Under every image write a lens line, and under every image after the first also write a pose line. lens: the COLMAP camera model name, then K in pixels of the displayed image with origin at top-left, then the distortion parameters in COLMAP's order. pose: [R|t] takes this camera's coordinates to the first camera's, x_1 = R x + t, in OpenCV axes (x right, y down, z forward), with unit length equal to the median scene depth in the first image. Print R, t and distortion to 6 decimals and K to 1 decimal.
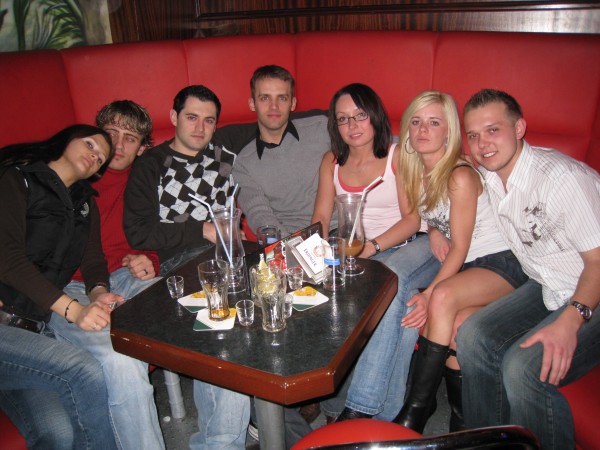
lens RADIAL K [[410.1, 0, 300.0], [0, 410.1, 225.0], [0, 0, 1]] dist [-0.104354, 0.003421]
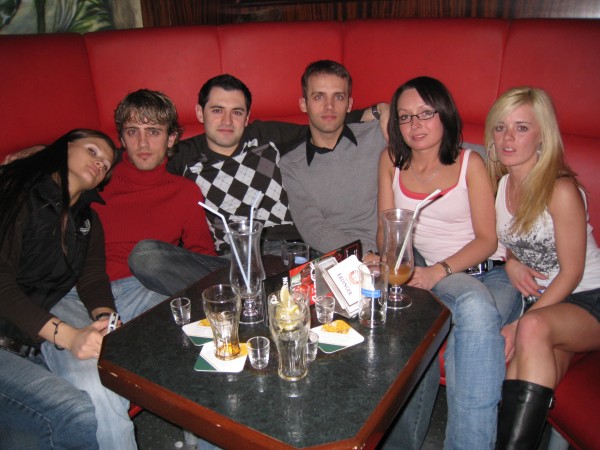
lens RADIAL K [[410.1, 0, 300.0], [0, 410.1, 225.0], [0, 0, 1]] dist [-0.104354, 0.003421]
pose [[0.992832, 0.051427, -0.107890, 0.018212], [-0.050921, 0.998675, 0.007446, -0.041520], [0.108130, -0.001898, 0.994135, 0.178742]]
